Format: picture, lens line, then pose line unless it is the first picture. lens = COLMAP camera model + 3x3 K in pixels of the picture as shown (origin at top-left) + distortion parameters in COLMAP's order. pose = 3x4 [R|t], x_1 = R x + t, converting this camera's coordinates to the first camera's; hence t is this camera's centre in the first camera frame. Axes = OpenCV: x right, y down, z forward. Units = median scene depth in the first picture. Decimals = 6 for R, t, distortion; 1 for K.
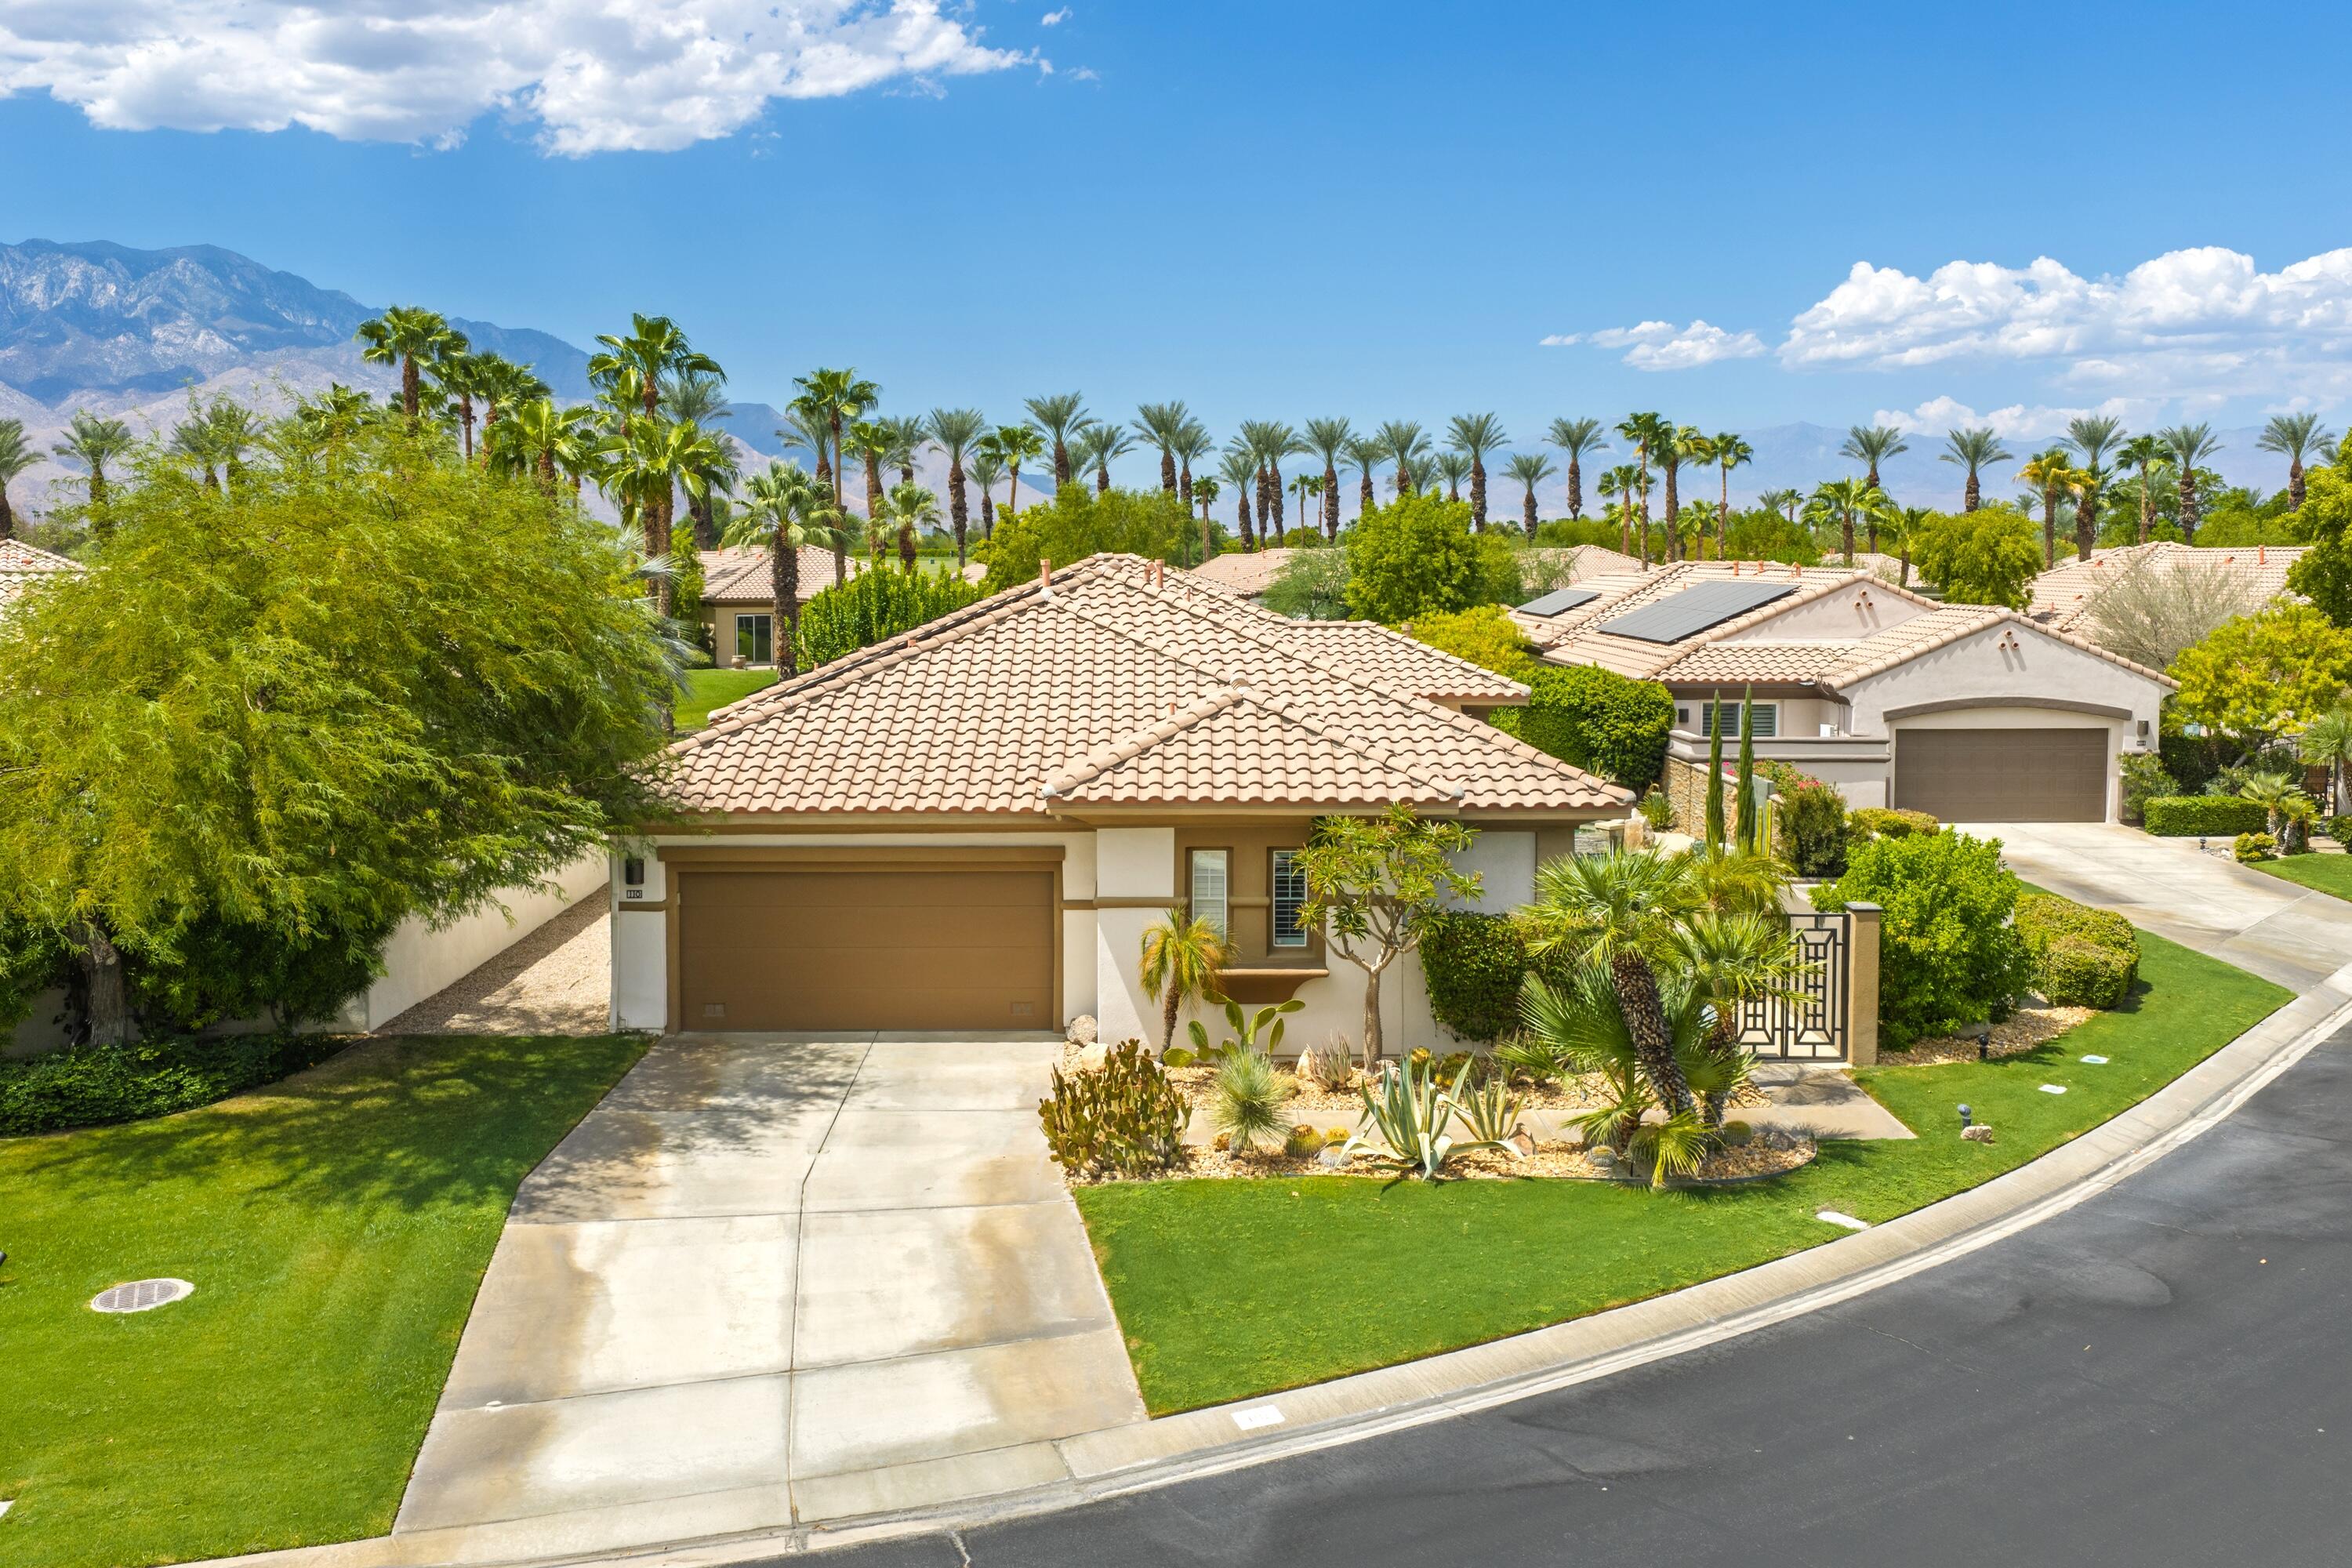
lens RADIAL K [[1948.6, 0, 1176.0], [0, 1948.6, 784.0], [0, 0, 1]] dist [0.007849, -0.004242]
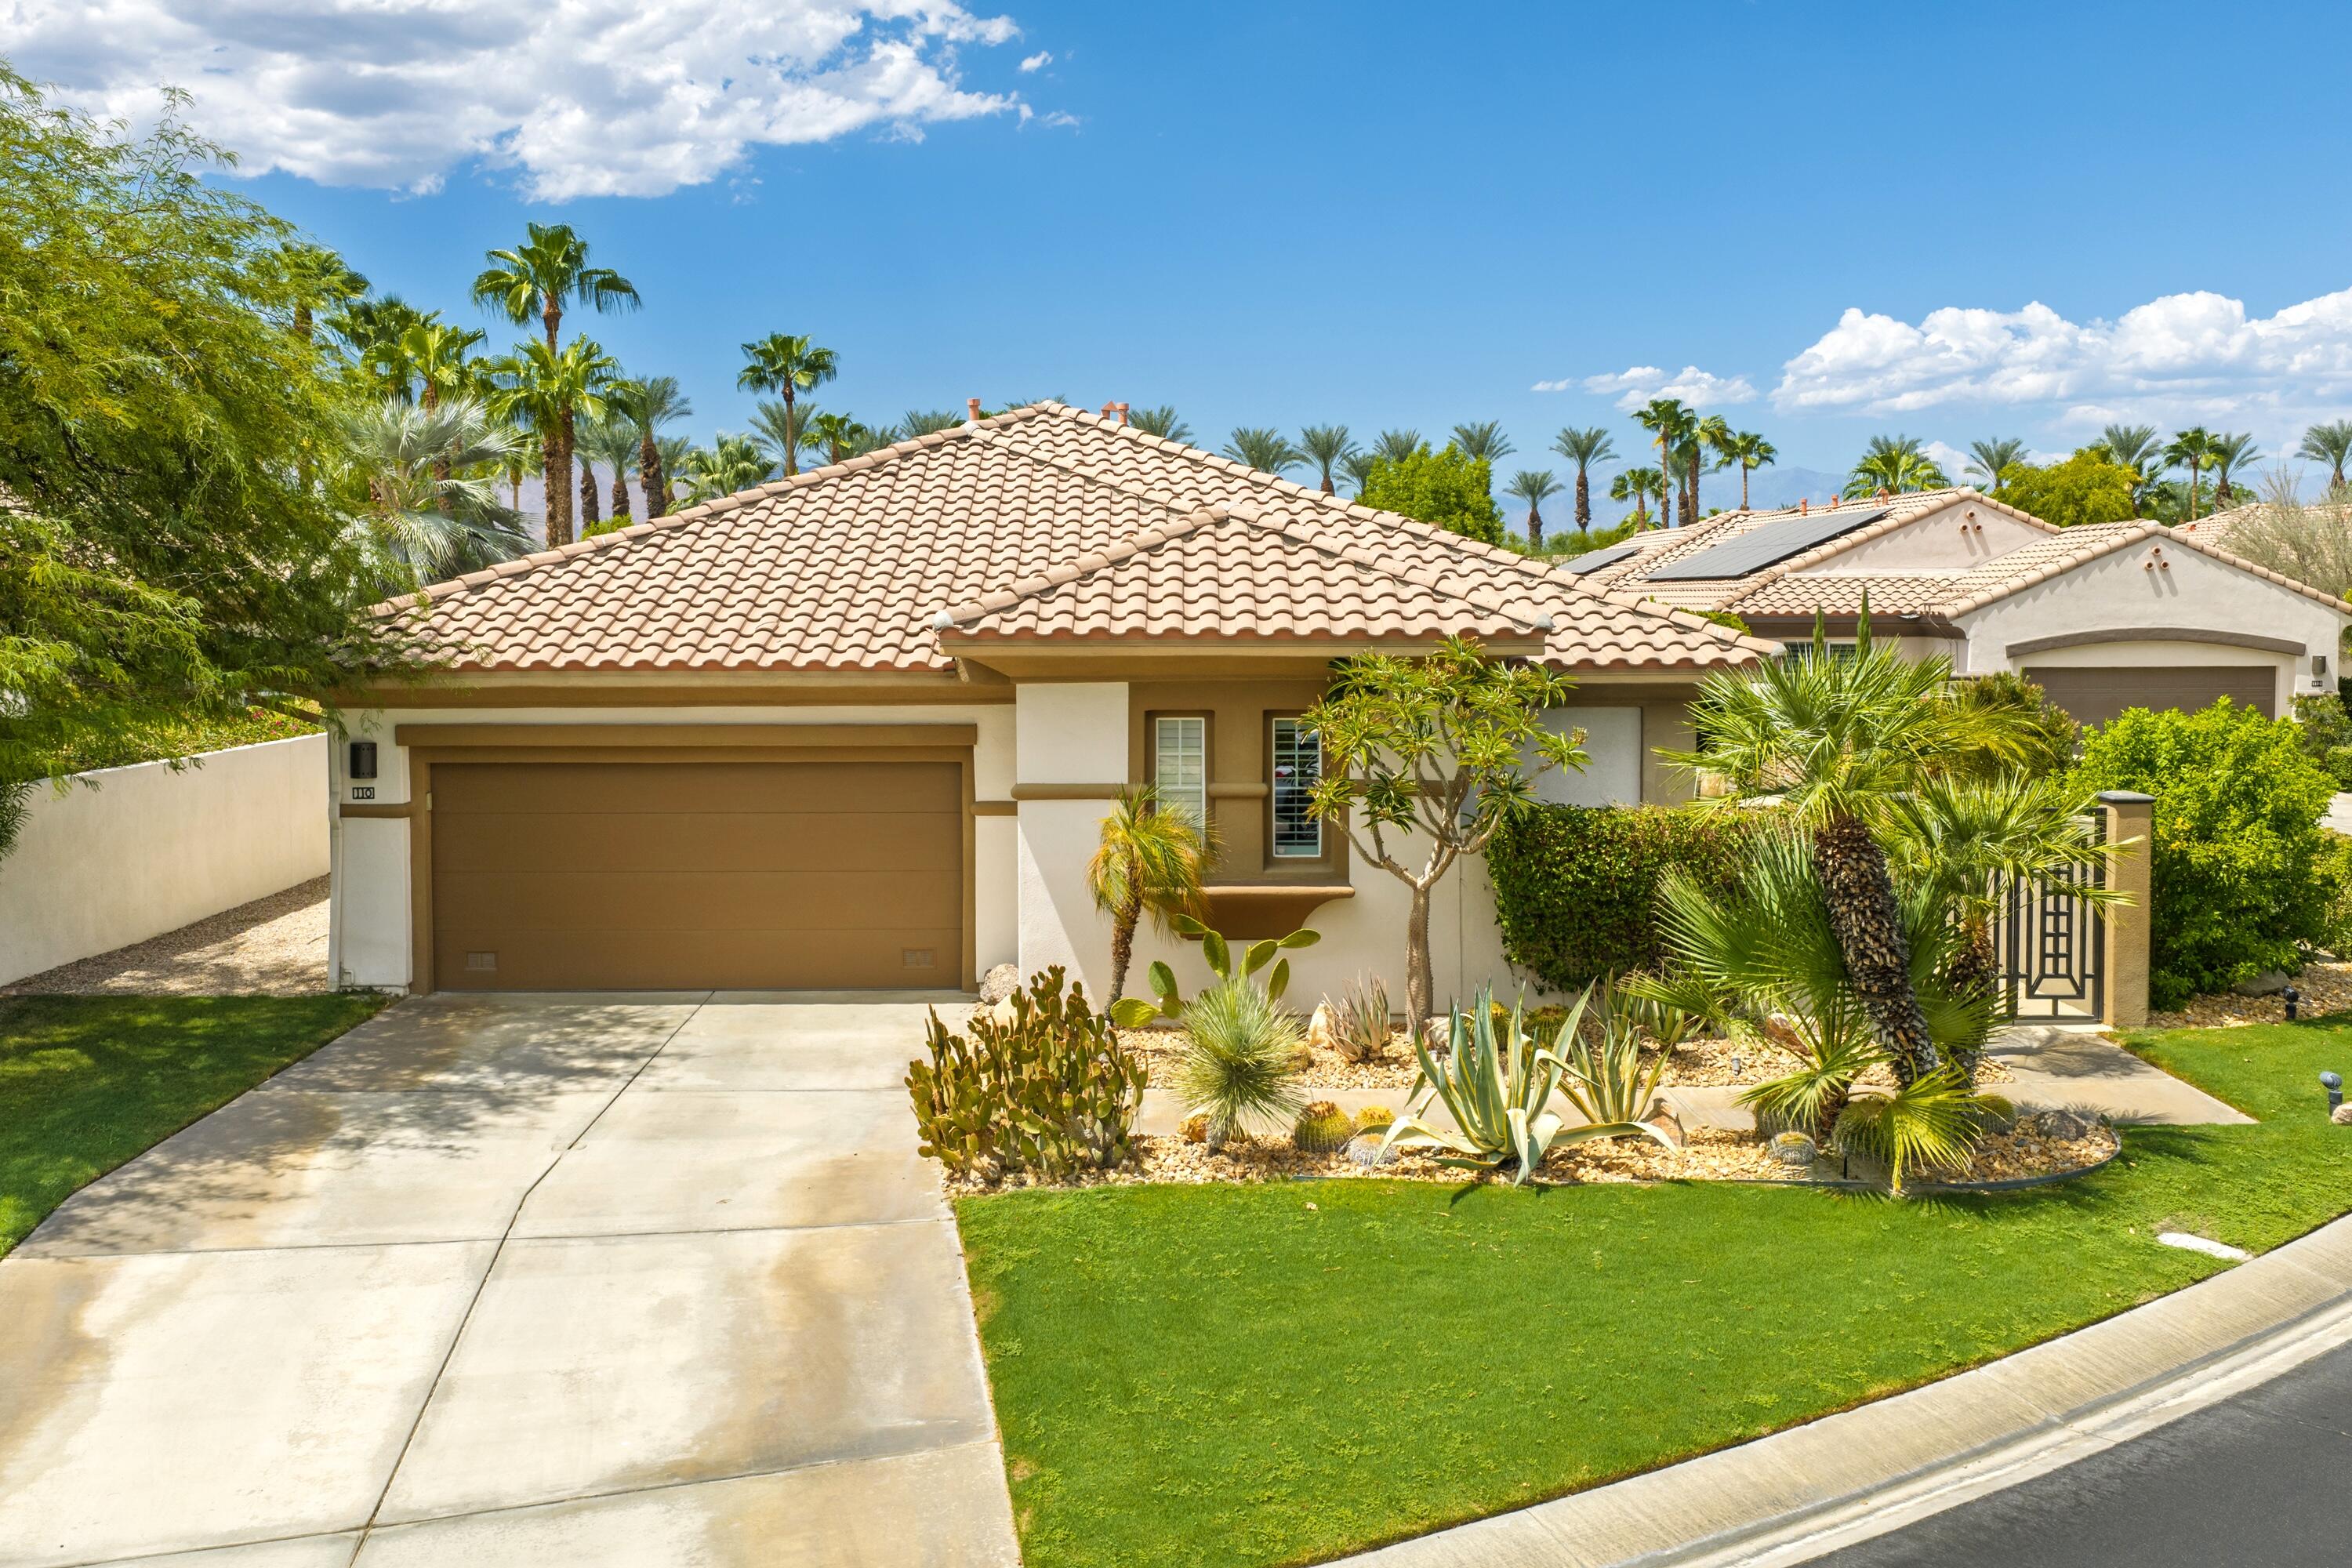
lens RADIAL K [[1961.6, 0, 1180.3], [0, 1961.6, 772.2], [0, 0, 1]] dist [0.002709, -0.000791]
pose [[0.999985, -0.001802, 0.005205, 0.014003], [0.001964, 0.999506, -0.031354, 0.077670], [-0.005146, 0.031364, 0.999495, 0.315606]]
